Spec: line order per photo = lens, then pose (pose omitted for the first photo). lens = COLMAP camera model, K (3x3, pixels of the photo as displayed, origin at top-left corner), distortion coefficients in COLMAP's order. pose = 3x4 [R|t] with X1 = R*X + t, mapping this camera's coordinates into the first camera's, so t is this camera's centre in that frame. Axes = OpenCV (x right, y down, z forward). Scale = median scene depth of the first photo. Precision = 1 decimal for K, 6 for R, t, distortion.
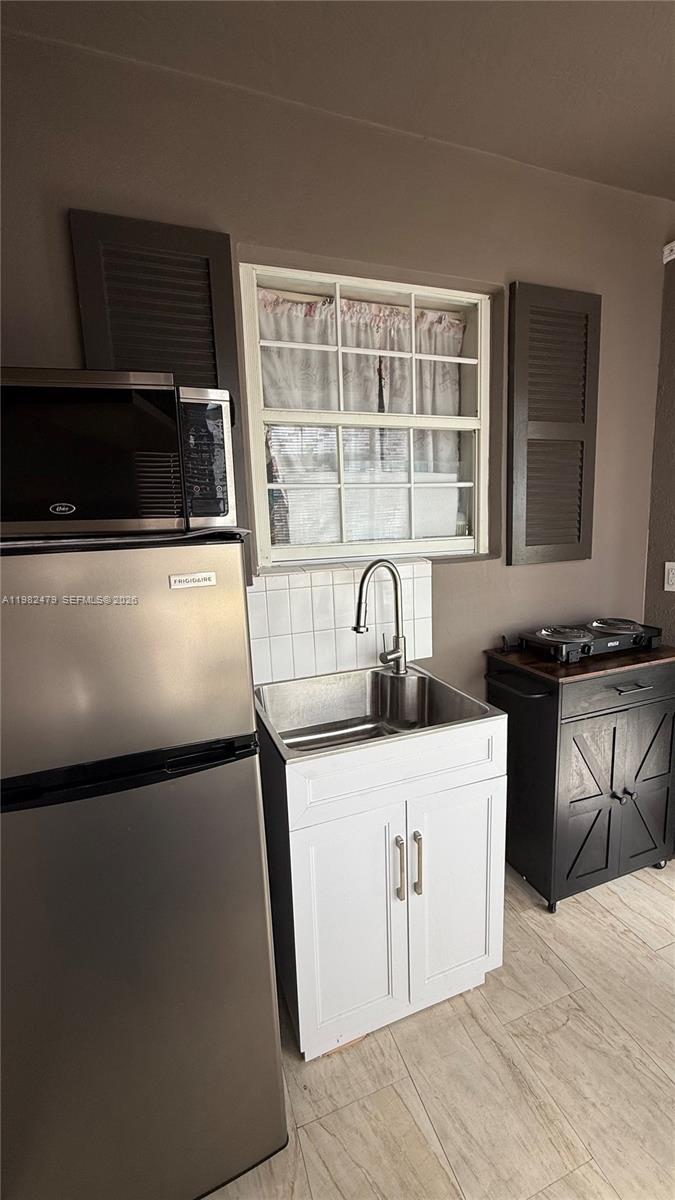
lens RADIAL K [[478.0, 0, 338.5], [0, 478.0, 598.7], [0, 0, 1]] dist [-0.000477, 0.000232]
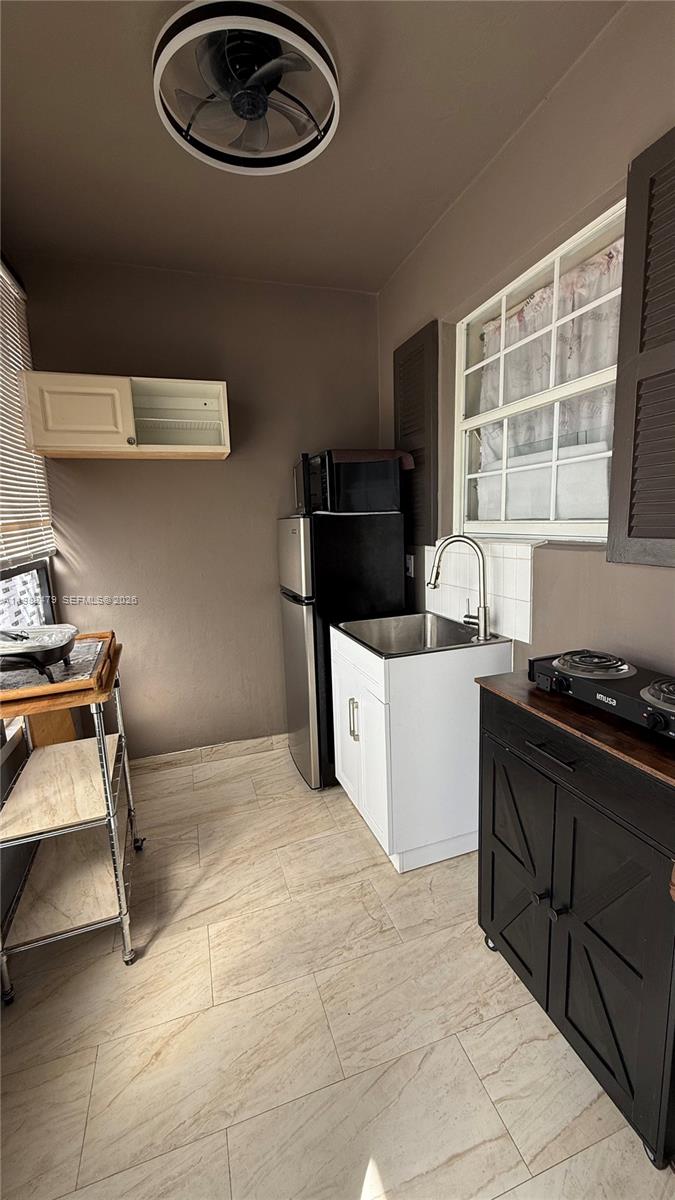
lens RADIAL K [[478.0, 0, 338.8], [0, 478.0, 598.1], [0, 0, 1]] dist [-0.000477, 0.000232]
pose [[-0.024675, 0.203233, -0.978819, 1.569203], [-0.119639, 0.971480, 0.204725, -0.164891], [0.992511, 0.122157, 0.000343, 0.839933]]
